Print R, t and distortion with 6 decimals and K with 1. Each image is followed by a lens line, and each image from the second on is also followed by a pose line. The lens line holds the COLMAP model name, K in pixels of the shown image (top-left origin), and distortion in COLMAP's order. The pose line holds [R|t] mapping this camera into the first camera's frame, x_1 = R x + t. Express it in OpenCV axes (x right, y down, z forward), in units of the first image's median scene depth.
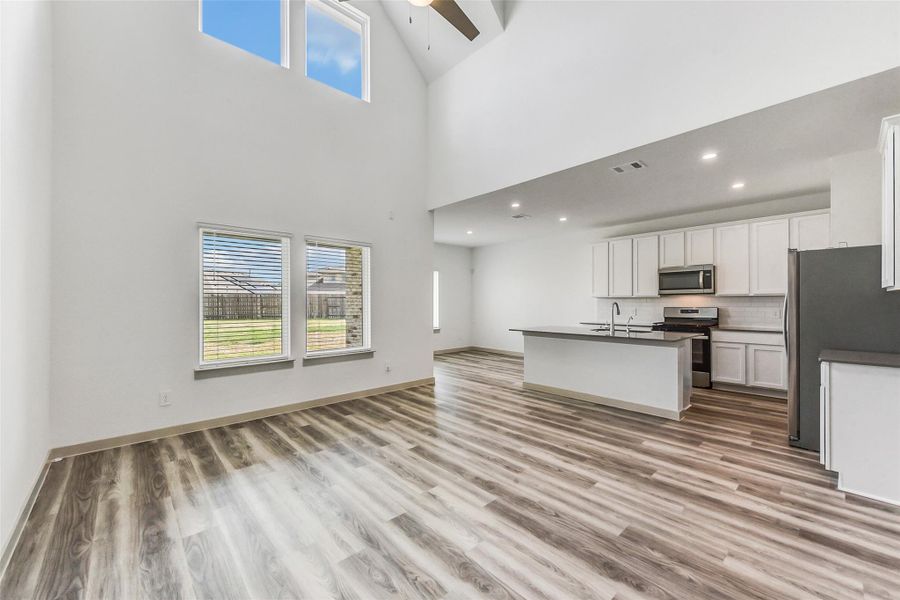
lens RADIAL K [[355.6, 0, 447.0], [0, 355.6, 304.4], [0, 0, 1]] dist [0.003006, -0.000196]
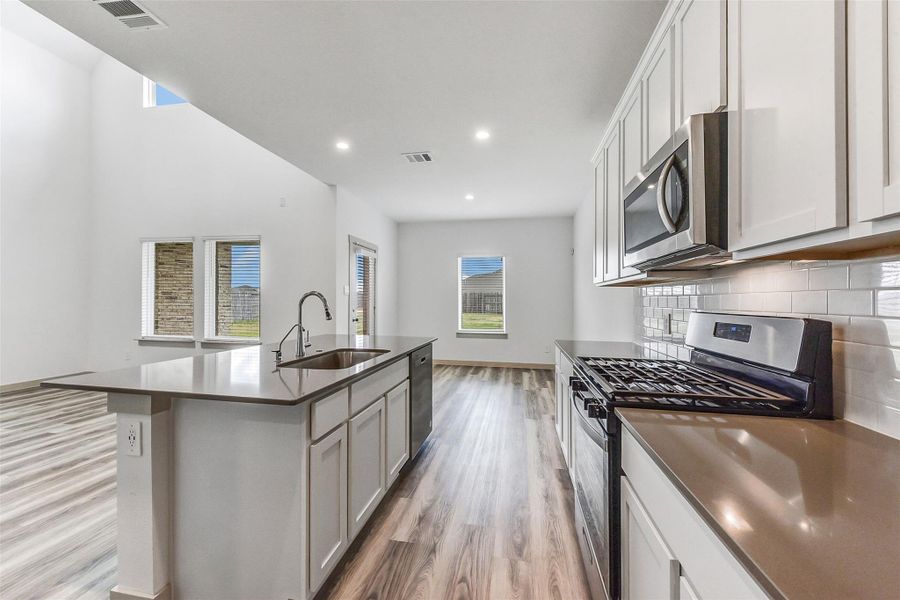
lens RADIAL K [[355.6, 0, 449.1], [0, 355.6, 299.6], [0, 0, 1]] dist [0.003006, -0.000196]
pose [[0.601673, 0.007554, -0.798707, 1.048241], [-0.016128, 0.999866, -0.002693, 0.002744], [0.798580, 0.014502, 0.601714, 0.962482]]
